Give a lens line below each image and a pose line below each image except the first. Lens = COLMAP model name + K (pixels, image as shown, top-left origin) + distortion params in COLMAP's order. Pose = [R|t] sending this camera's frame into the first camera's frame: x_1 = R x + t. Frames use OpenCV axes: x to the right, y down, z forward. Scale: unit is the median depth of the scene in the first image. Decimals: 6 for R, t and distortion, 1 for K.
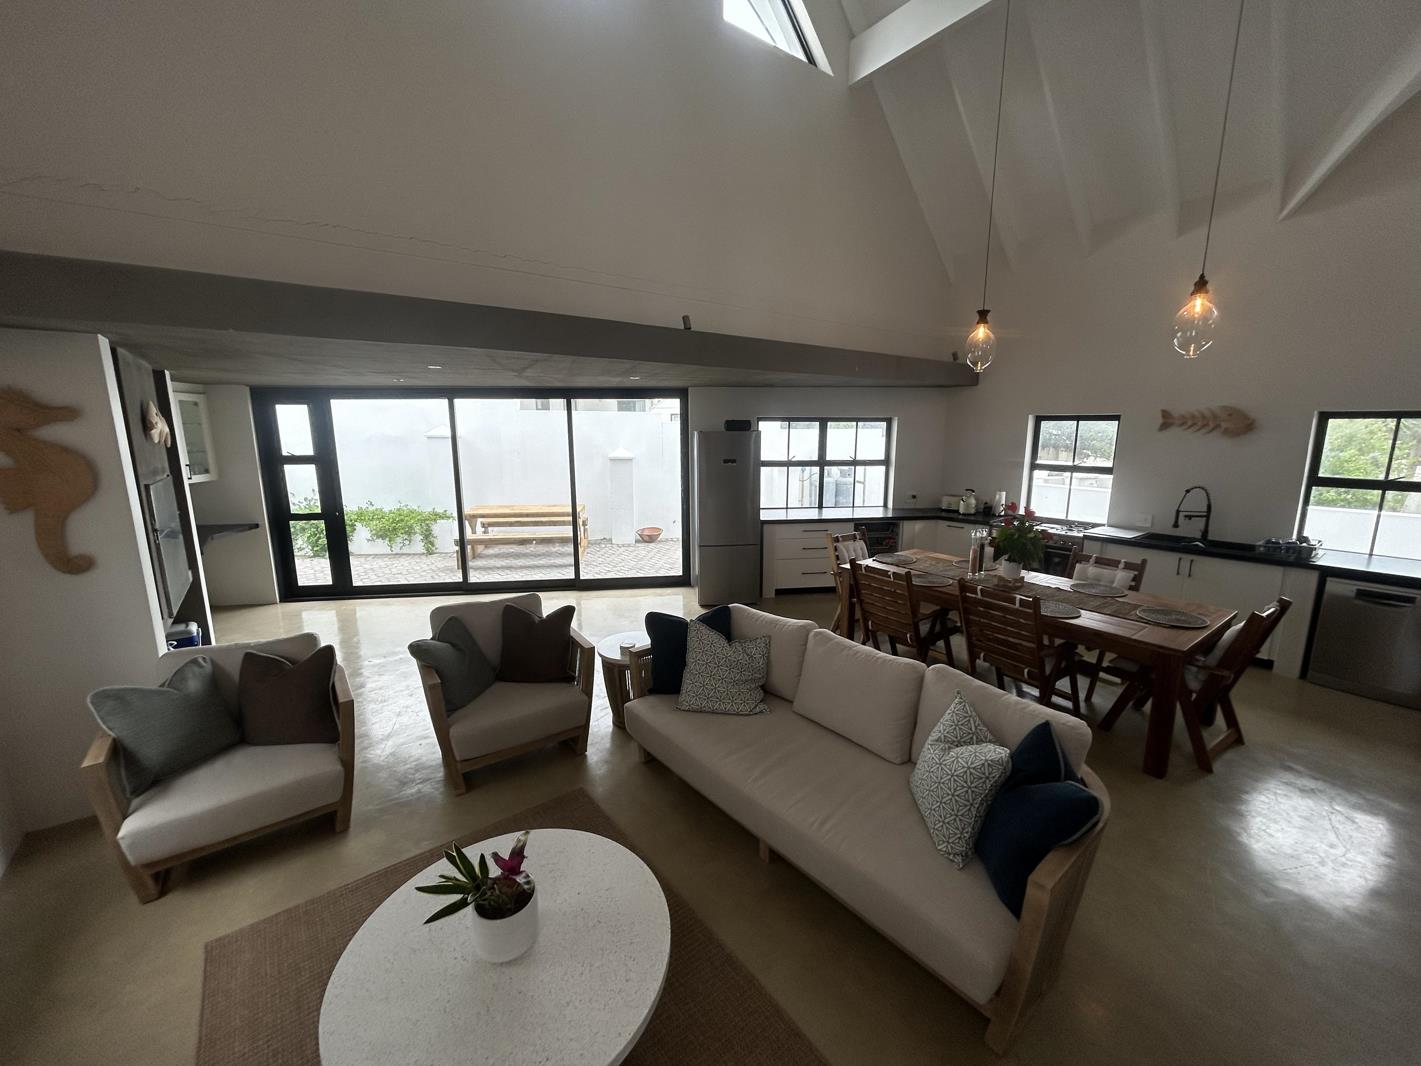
lens RADIAL K [[567.3, 0, 713.9], [0, 567.3, 532.1], [0, 0, 1]] dist [-0.004705, 0.001373]
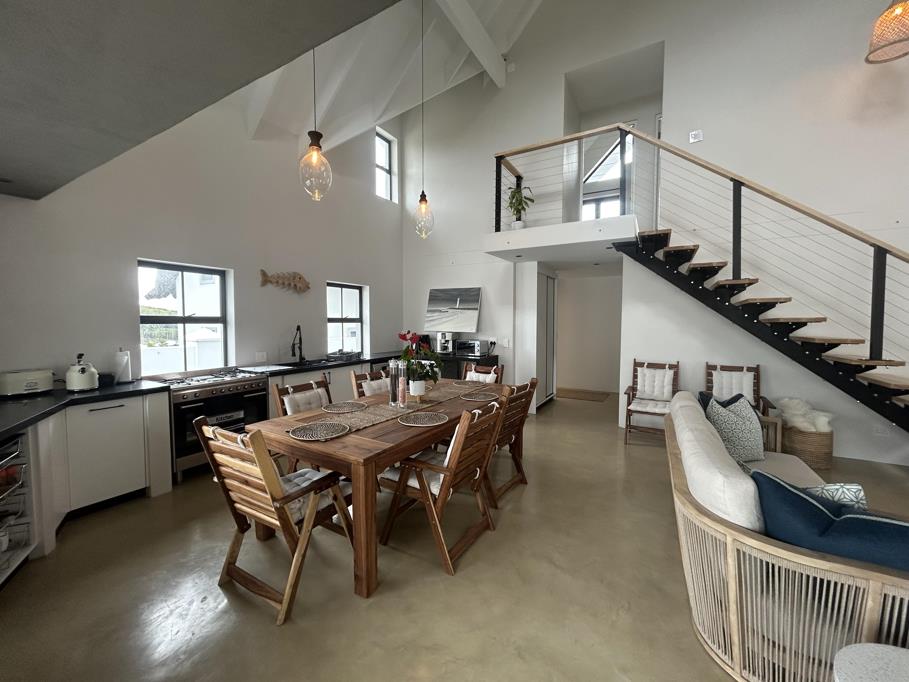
lens RADIAL K [[362.9, 0, 453.9], [0, 362.9, 338.9], [0, 0, 1]] dist [-0.004705, 0.001373]
pose [[-0.383106, -0.042685, 0.922718, -0.137036], [0.171934, 0.978179, 0.116636, -0.079163], [-0.907562, 0.203331, -0.367407, 0.890992]]
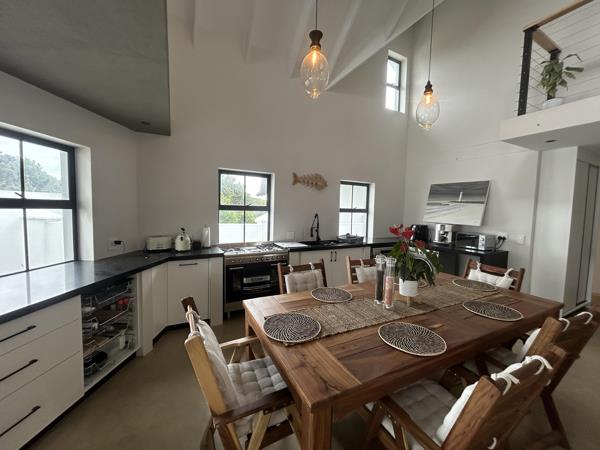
lens RADIAL K [[239.5, 0, 300.0], [0, 239.5, 224.6], [0, 0, 1]] dist [-0.004705, 0.001373]
pose [[0.168480, -0.057878, 0.984004, 0.042205], [0.158382, 0.986893, 0.030930, -0.072037], [-0.972898, 0.150637, 0.175439, 0.828672]]
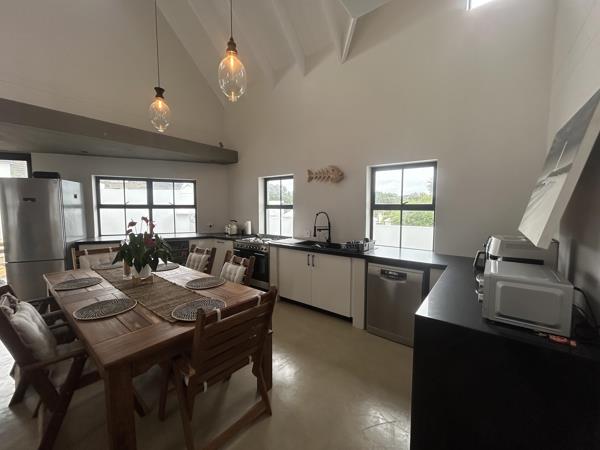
lens RADIAL K [[239.5, 0, 301.6], [0, 239.5, 224.0], [0, 0, 1]] dist [-0.004705, 0.001373]
pose [[0.965376, -0.013383, 0.260518, 0.548609], [0.043413, 0.992998, -0.109863, 0.029002], [-0.257223, 0.117369, 0.959198, 0.297029]]
